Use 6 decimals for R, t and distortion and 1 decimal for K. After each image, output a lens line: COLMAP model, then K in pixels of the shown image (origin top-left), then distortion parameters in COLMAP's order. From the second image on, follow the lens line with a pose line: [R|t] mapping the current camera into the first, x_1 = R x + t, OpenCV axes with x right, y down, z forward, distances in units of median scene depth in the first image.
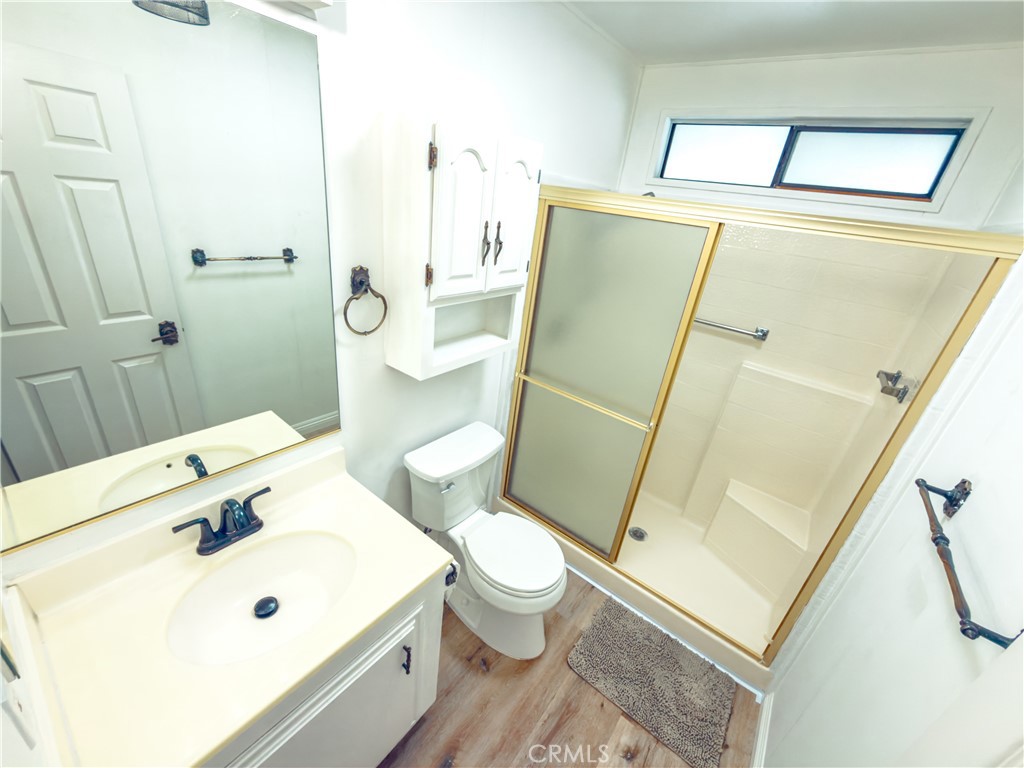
lens RADIAL K [[408.0, 0, 511.3], [0, 408.0, 384.3], [0, 0, 1]] dist [-0.000491, -0.000315]
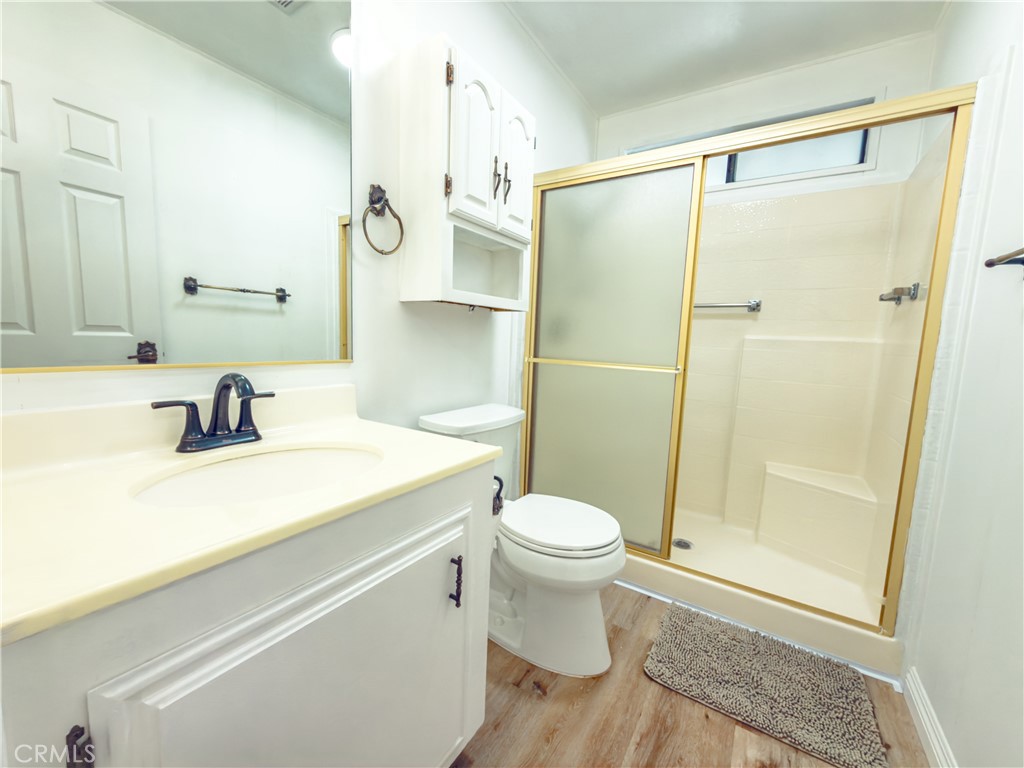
lens RADIAL K [[409.0, 0, 510.7], [0, 409.0, 386.7], [0, 0, 1]] dist [0.000497, 0.000011]
pose [[0.992827, -0.091459, 0.077005, -0.128883], [0.110596, 0.947220, -0.300903, 0.403469], [-0.045420, 0.307261, 0.950541, 0.132360]]
